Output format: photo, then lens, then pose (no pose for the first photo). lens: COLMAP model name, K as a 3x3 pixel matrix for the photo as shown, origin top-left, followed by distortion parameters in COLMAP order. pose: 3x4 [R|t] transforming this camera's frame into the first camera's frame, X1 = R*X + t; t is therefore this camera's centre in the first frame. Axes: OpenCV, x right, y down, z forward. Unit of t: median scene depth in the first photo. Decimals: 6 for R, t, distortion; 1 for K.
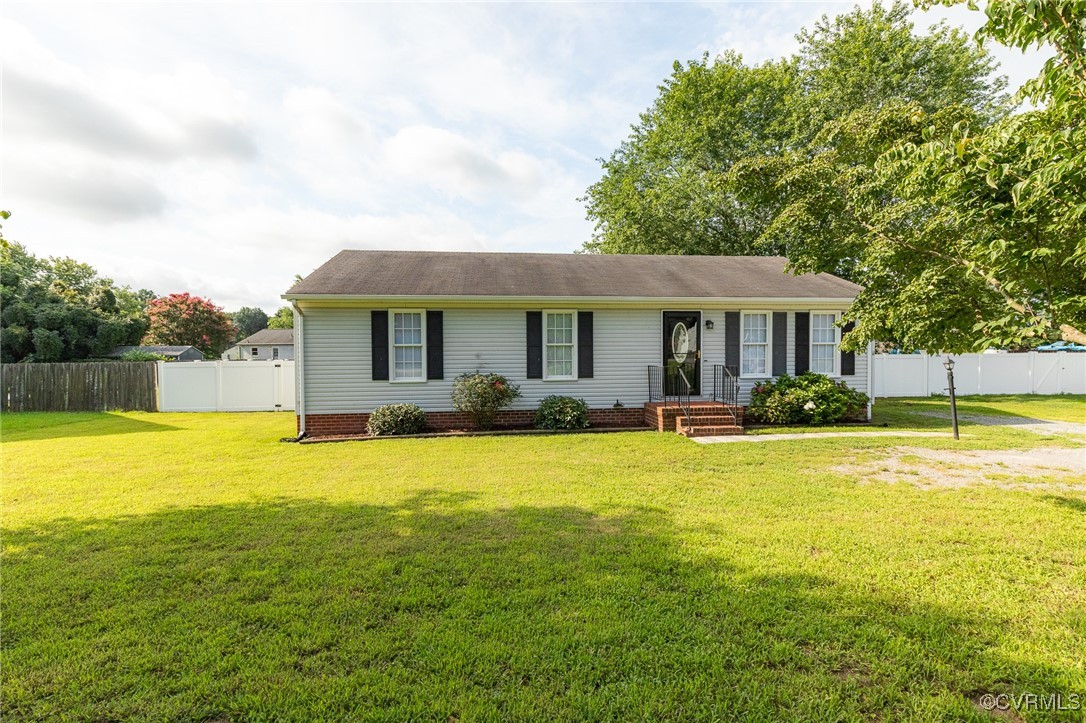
lens RADIAL K [[523.3, 0, 544.7], [0, 523.3, 346.9], [0, 0, 1]] dist [0.009953, 0.000153]
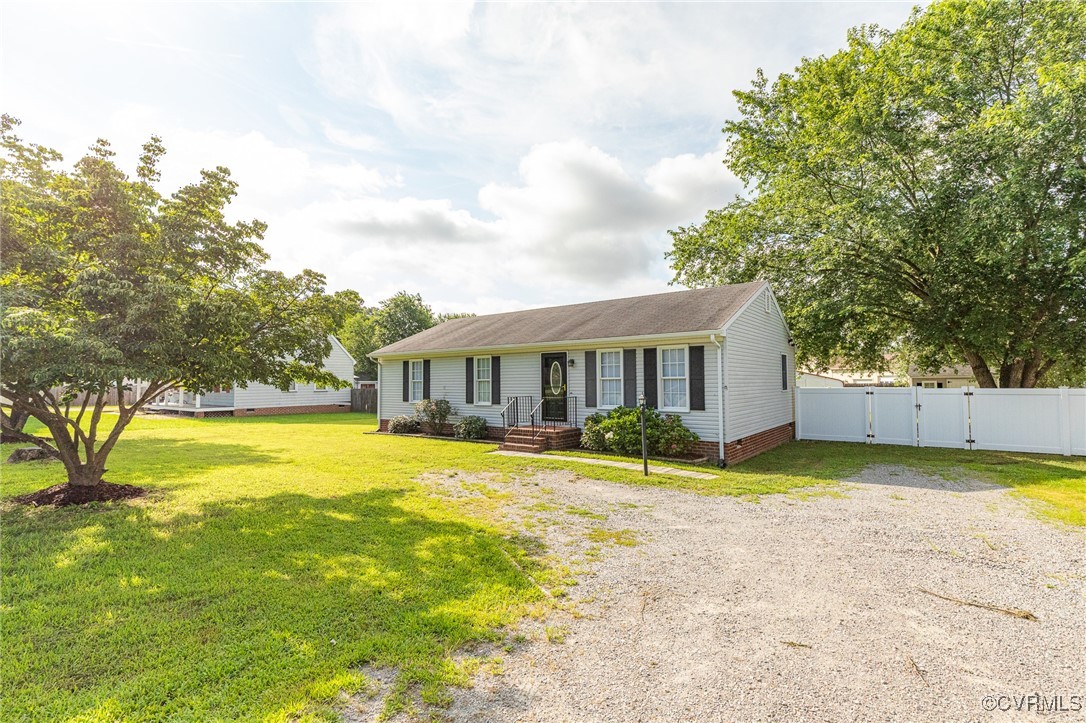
lens RADIAL K [[508.4, 0, 544.3], [0, 508.4, 366.6], [0, 0, 1]] dist [0.008838, -0.000330]
pose [[0.705993, -0.021322, -0.707898, 1.112204], [0.004332, 0.999658, -0.025790, -0.004601], [0.708205, 0.015141, 0.705844, 0.145931]]
